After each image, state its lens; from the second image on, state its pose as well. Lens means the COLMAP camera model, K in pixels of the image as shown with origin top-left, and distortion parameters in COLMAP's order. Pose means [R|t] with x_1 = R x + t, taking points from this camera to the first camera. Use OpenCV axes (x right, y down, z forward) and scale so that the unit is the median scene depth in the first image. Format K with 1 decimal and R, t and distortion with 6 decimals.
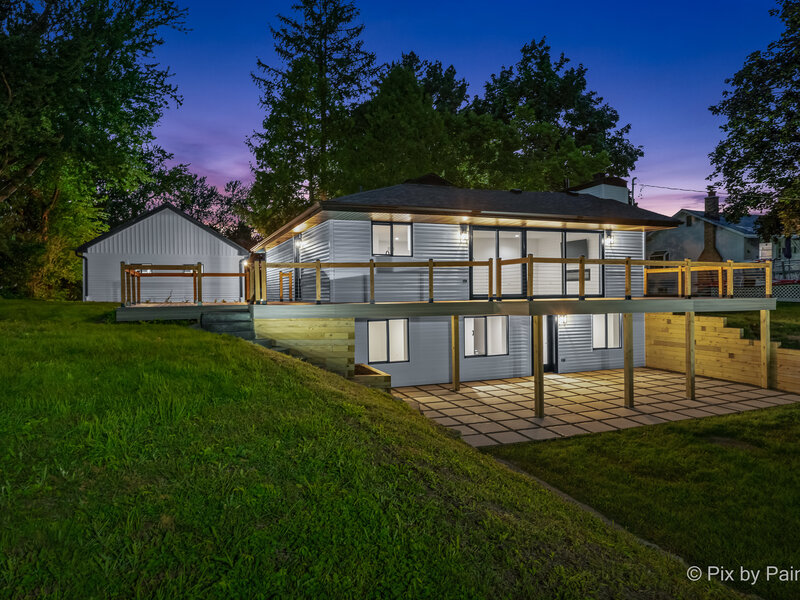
lens RADIAL K [[506.5, 0, 400.9], [0, 506.5, 295.4], [0, 0, 1]] dist [-0.004389, -0.000916]
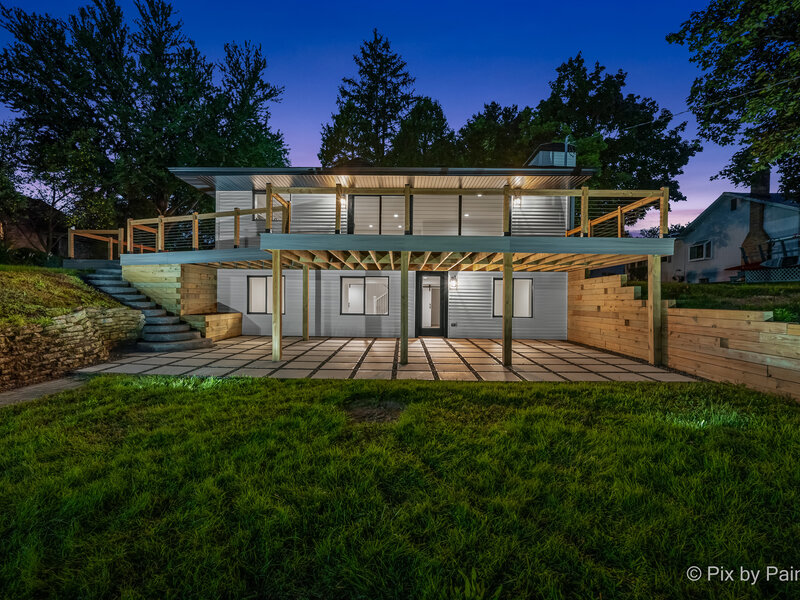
lens RADIAL K [[351.0, 0, 400.0], [0, 351.0, 300.0], [0, 0, 1]] dist [0.002497, 0.000189]
pose [[0.923362, 0.018624, -0.383478, 0.468466], [-0.023424, 0.999695, -0.007852, 0.084633], [0.383215, 0.016232, 0.923517, 0.322611]]
